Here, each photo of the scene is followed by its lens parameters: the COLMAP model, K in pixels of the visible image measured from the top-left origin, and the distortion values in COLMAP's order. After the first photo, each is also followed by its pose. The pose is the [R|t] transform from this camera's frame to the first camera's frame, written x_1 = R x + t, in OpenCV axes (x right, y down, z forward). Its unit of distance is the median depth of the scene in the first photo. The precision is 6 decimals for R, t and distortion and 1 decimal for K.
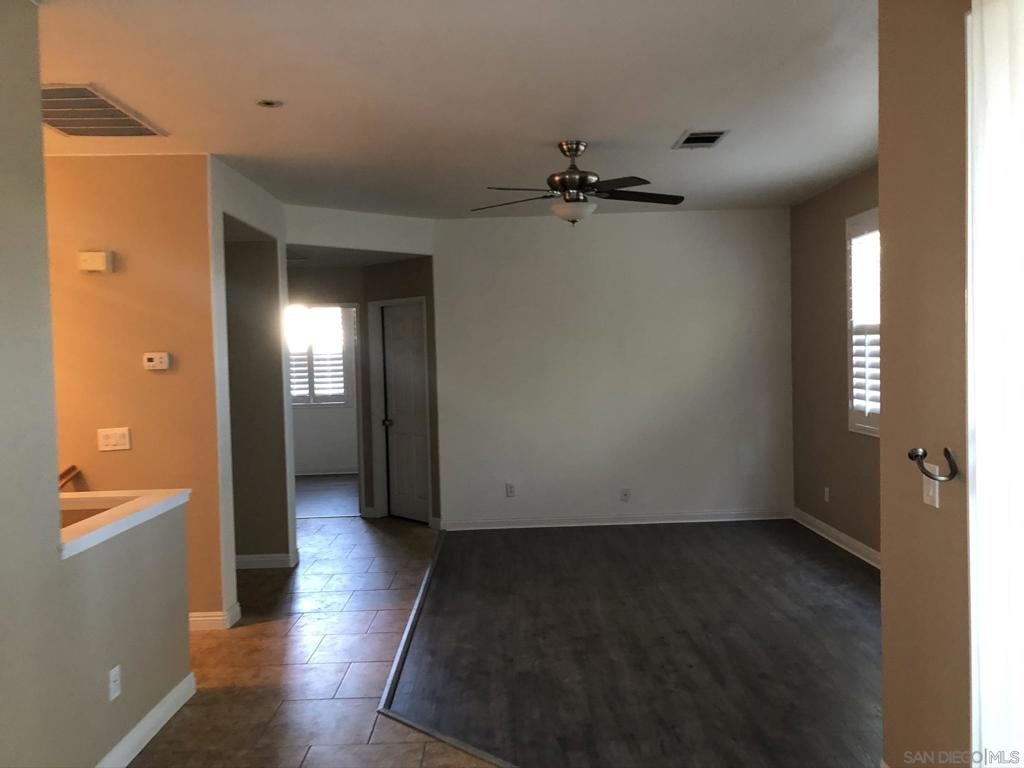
lens RADIAL K [[841.9, 0, 510.9], [0, 841.9, 388.1], [0, 0, 1]] dist [0.037475, -0.045673]
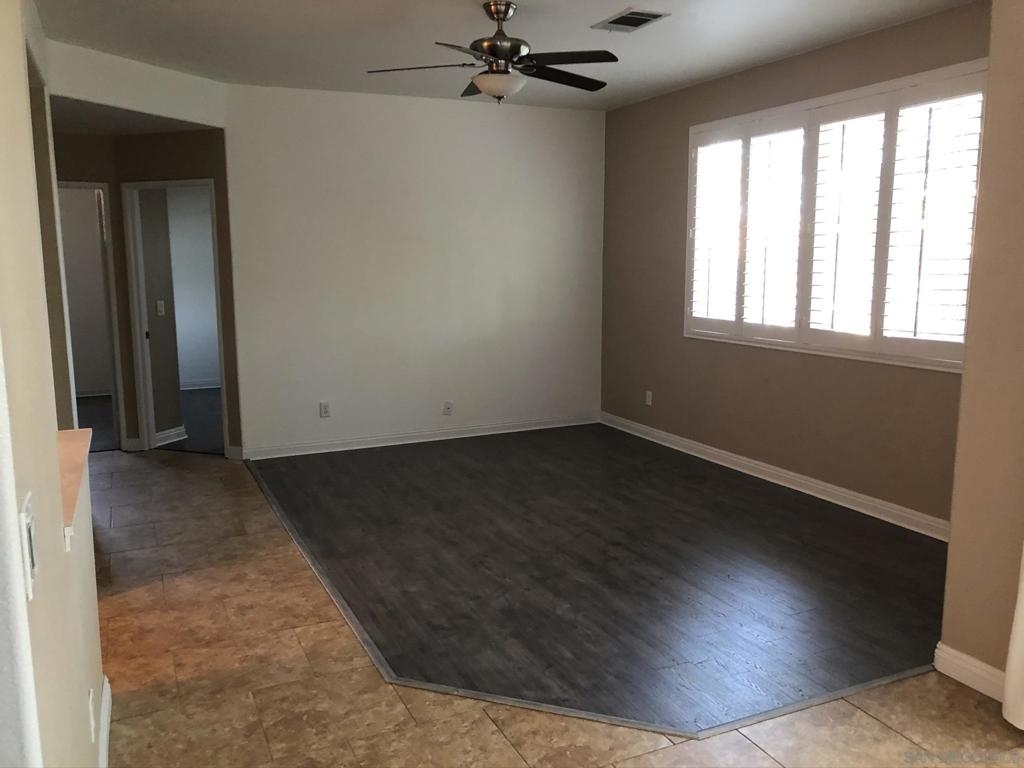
lens RADIAL K [[841.9, 0, 512.6], [0, 841.9, 385.0], [0, 0, 1]] dist [0.037475, -0.045673]
pose [[0.911036, -0.037704, 0.410598, -0.284910], [-0.003488, 0.995070, 0.099112, 0.010434], [-0.412311, -0.091726, 0.906414, 0.178412]]
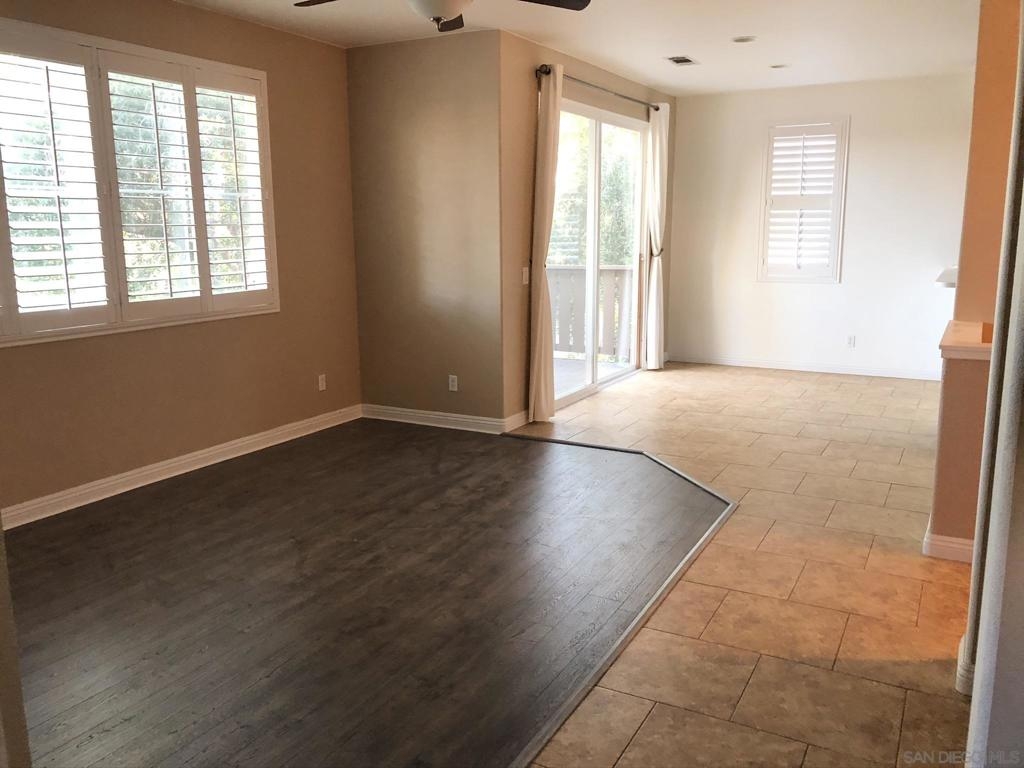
lens RADIAL K [[841.9, 0, 510.9], [0, 841.9, 380.6], [0, 0, 1]] dist [0.037475, -0.045673]
pose [[-0.873551, -0.057663, 0.483305, -0.343011], [0.052299, 0.976090, 0.210984, -0.051138], [-0.483915, 0.209581, -0.849648, 1.649441]]
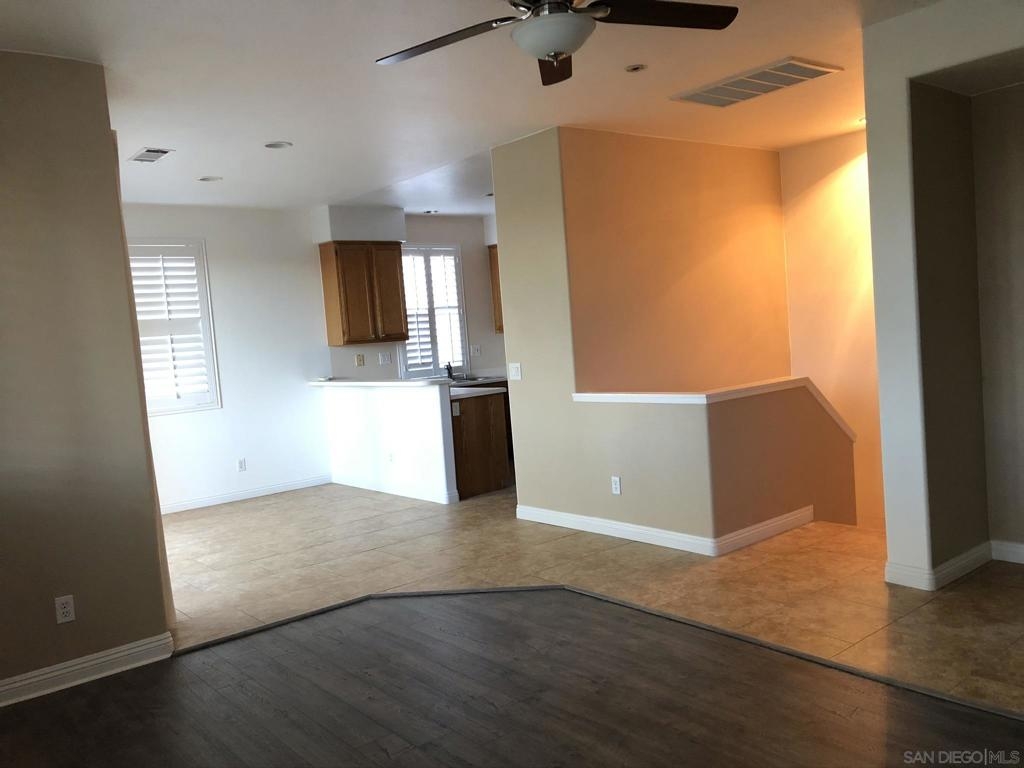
lens RADIAL K [[841.9, 0, 510.1], [0, 841.9, 385.8], [0, 0, 1]] dist [0.037475, -0.045673]
pose [[-0.771875, 0.128443, -0.622665, 0.491267], [0.068415, 0.990474, 0.119505, -0.047521], [0.632083, 0.049643, -0.773309, 1.446088]]
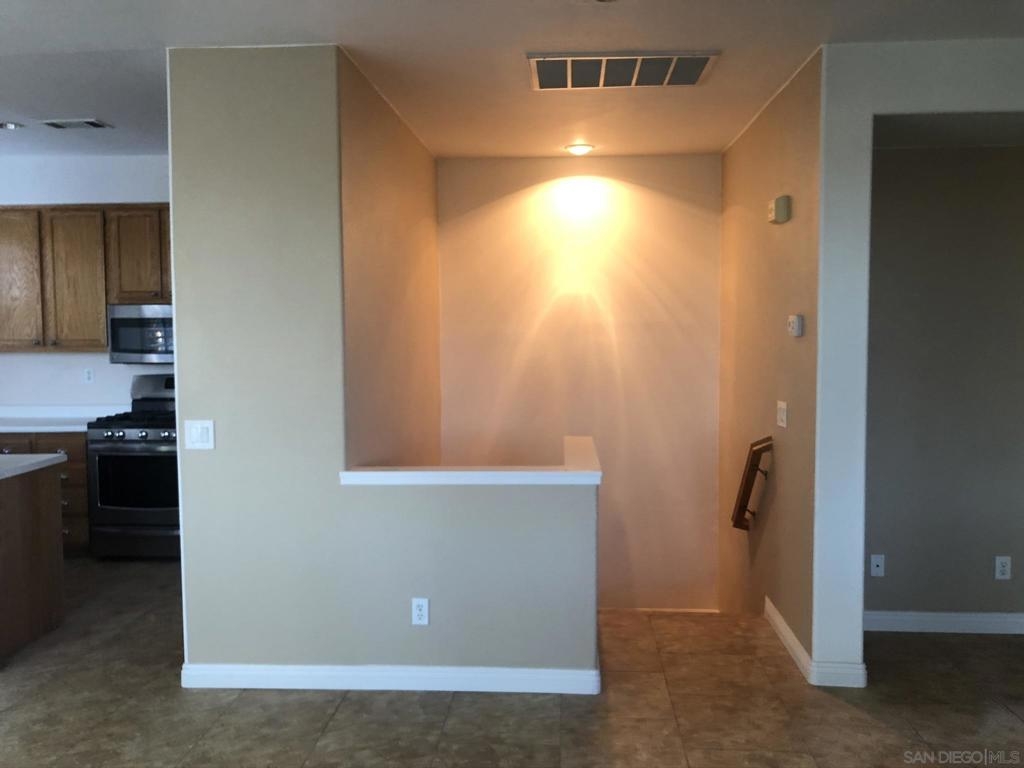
lens RADIAL K [[841.9, 0, 522.9], [0, 841.9, 385.6], [0, 0, 1]] dist [0.037475, -0.045673]
pose [[-0.065140, 0.096308, -0.993218, 0.407748], [-0.038073, 0.994367, 0.098916, -0.044682], [0.997150, 0.044258, -0.061106, 0.793031]]
